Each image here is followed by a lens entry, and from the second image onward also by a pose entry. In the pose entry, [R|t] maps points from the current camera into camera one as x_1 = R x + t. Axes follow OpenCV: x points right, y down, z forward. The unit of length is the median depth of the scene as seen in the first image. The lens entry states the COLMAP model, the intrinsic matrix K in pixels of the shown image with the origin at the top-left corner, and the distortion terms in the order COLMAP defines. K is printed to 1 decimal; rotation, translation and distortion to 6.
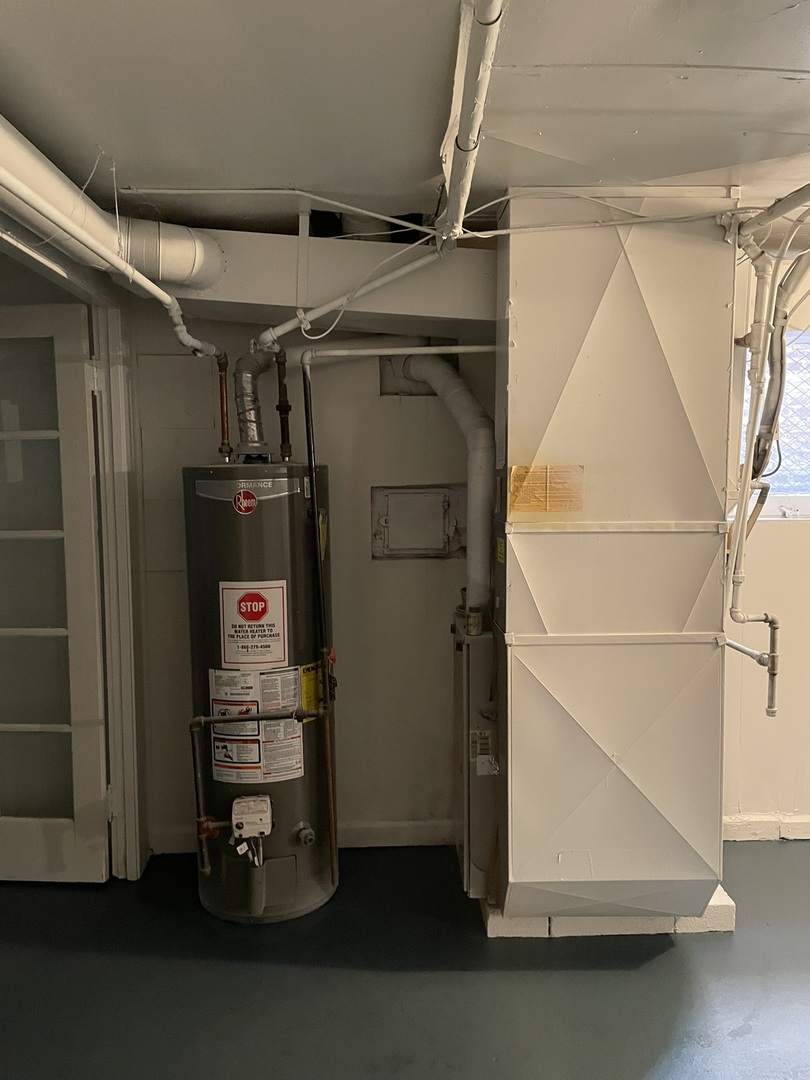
lens RADIAL K [[821.7, 0, 405.0], [0, 821.7, 540.0], [0, 0, 1]] dist [0.097626, -0.124067]
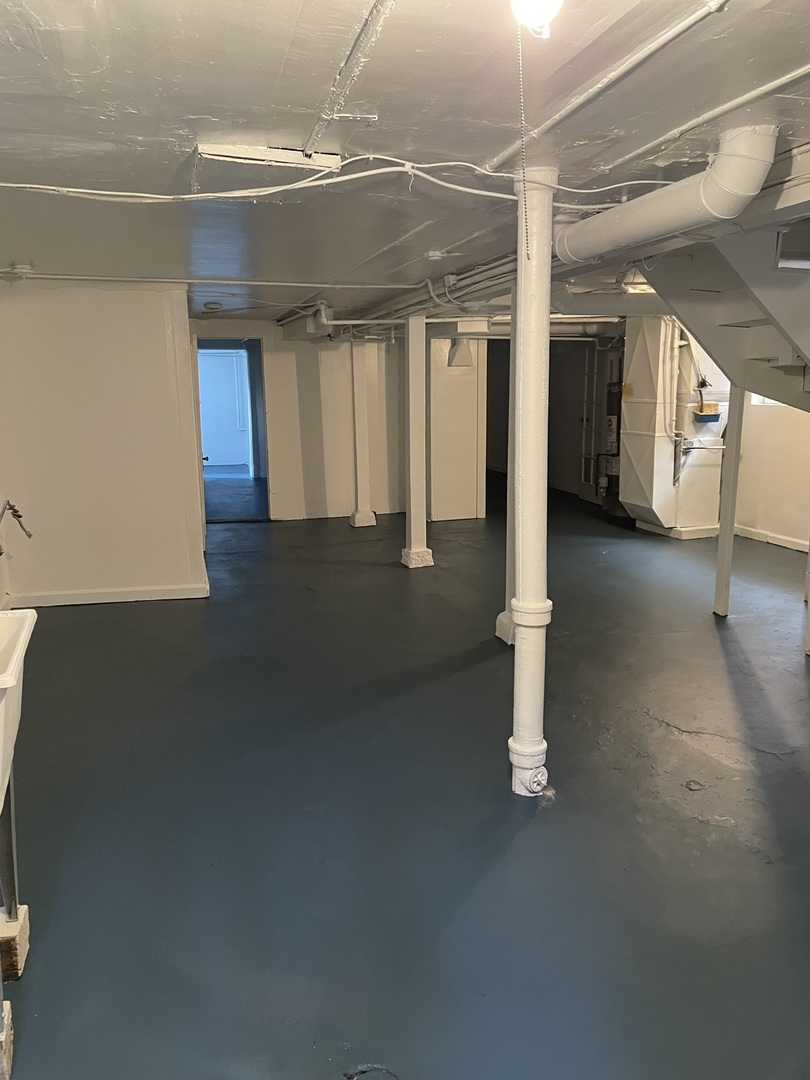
lens RADIAL K [[821.7, 0, 405.0], [0, 821.7, 540.0], [0, 0, 1]] dist [0.097626, -0.124067]
pose [[0.240769, 0.183694, -0.953041, 3.468997], [-0.076947, 0.982449, 0.169923, 0.042616], [0.967528, 0.032421, 0.250678, -0.823693]]
